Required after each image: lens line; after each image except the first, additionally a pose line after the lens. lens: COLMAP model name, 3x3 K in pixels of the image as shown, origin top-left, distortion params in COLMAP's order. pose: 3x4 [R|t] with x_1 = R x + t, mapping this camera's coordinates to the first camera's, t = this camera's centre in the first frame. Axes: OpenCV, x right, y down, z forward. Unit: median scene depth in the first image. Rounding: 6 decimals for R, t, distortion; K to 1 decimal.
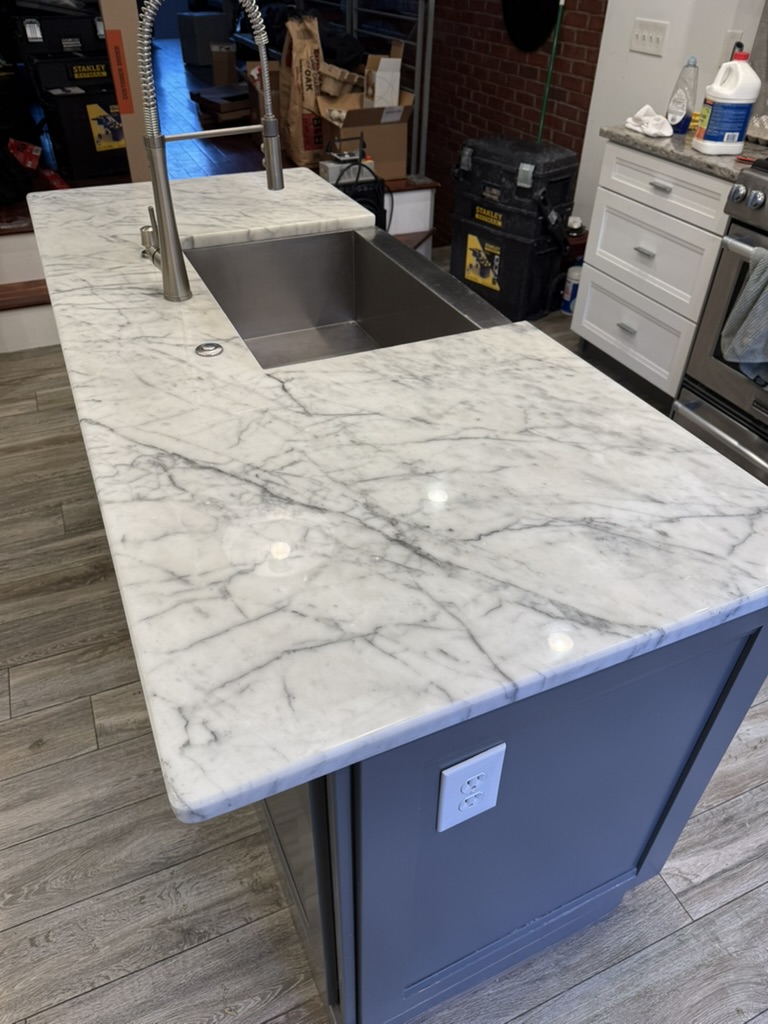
lens RADIAL K [[725.4, 0, 382.9], [0, 725.4, 521.7], [0, 0, 1]] dist [0.055864, -0.071333]
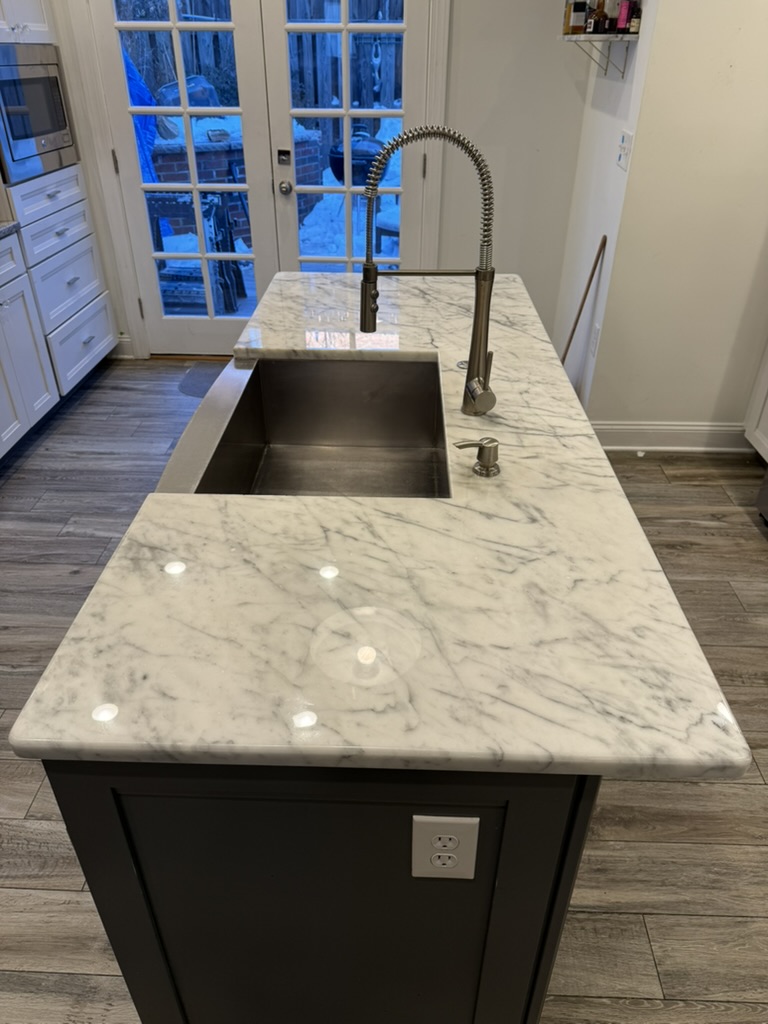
lens RADIAL K [[725.4, 0, 384.9], [0, 725.4, 521.2], [0, 0, 1]] dist [0.055864, -0.071333]
pose [[-0.901735, -0.251129, 0.351863, -0.811448], [0.255349, 0.347347, 0.902301, -1.748720], [-0.348813, 0.903484, -0.249090, 2.053754]]
